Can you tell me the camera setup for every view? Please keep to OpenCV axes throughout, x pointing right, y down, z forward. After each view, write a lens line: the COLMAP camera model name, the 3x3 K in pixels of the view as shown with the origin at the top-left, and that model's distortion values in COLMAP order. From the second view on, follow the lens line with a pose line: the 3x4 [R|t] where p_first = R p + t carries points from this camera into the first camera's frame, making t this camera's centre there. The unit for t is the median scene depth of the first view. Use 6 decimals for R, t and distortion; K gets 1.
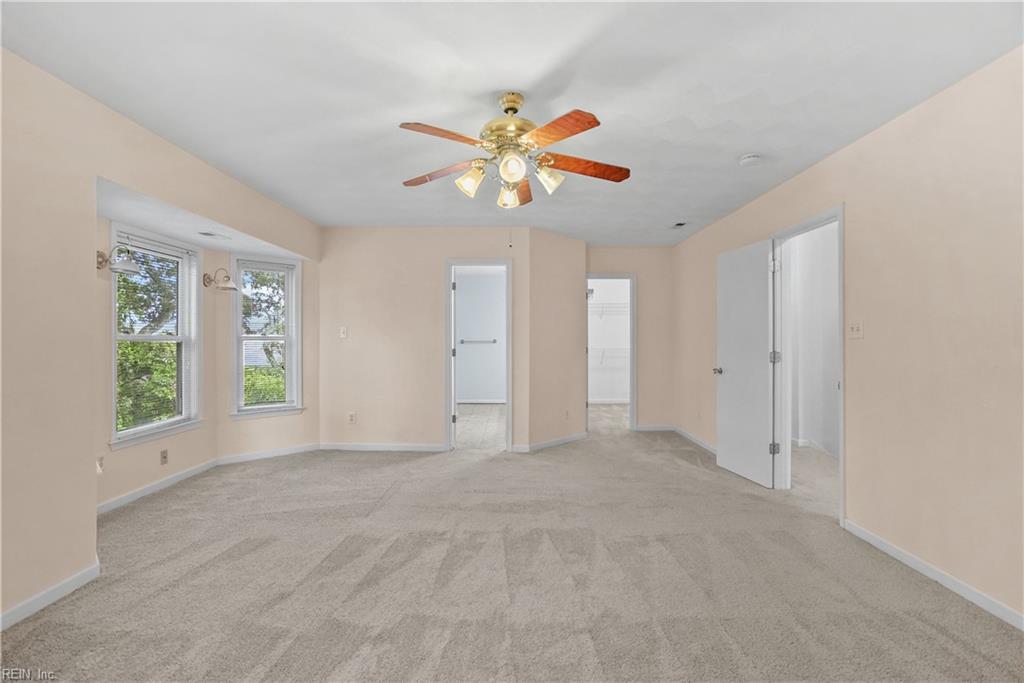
lens RADIAL K [[476.5, 0, 509.6], [0, 476.5, 341.7], [0, 0, 1]] dist [0.006911, 0.003874]
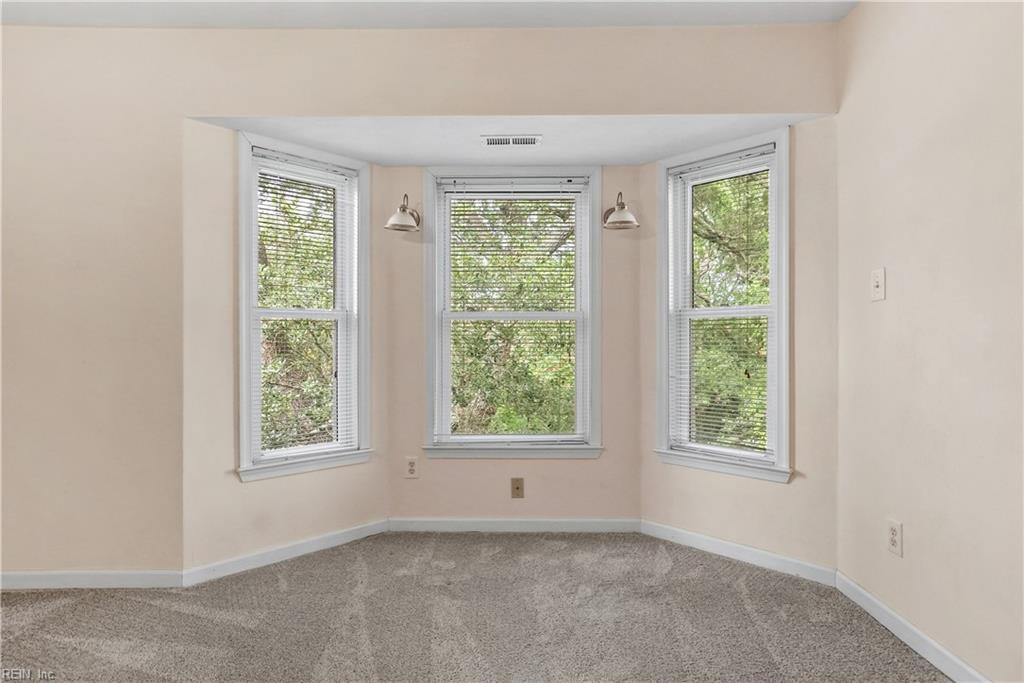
lens RADIAL K [[559.0, 0, 504.8], [0, 559.0, 345.5], [0, 0, 1]] dist [0.002287, 0.009828]
pose [[0.008164, 0.007896, -0.999935, 0.075430], [-0.001710, 0.999967, 0.007882, 0.026744], [0.999965, 0.001646, 0.008178, 0.874273]]
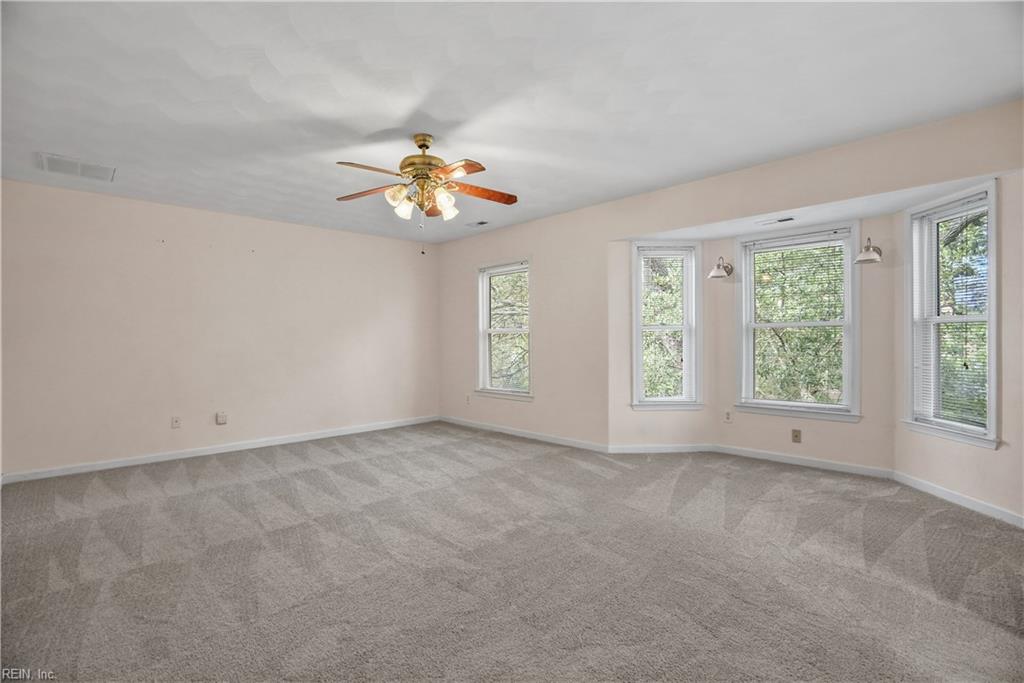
lens RADIAL K [[476.5, 0, 504.6], [0, 476.5, 341.0], [0, 0, 1]] dist [0.006911, 0.003874]
pose [[-0.721678, 0.011592, -0.692132, 0.446397], [0.010911, 0.999926, 0.005371, 0.013932], [0.692143, -0.003676, -0.721751, 1.191657]]
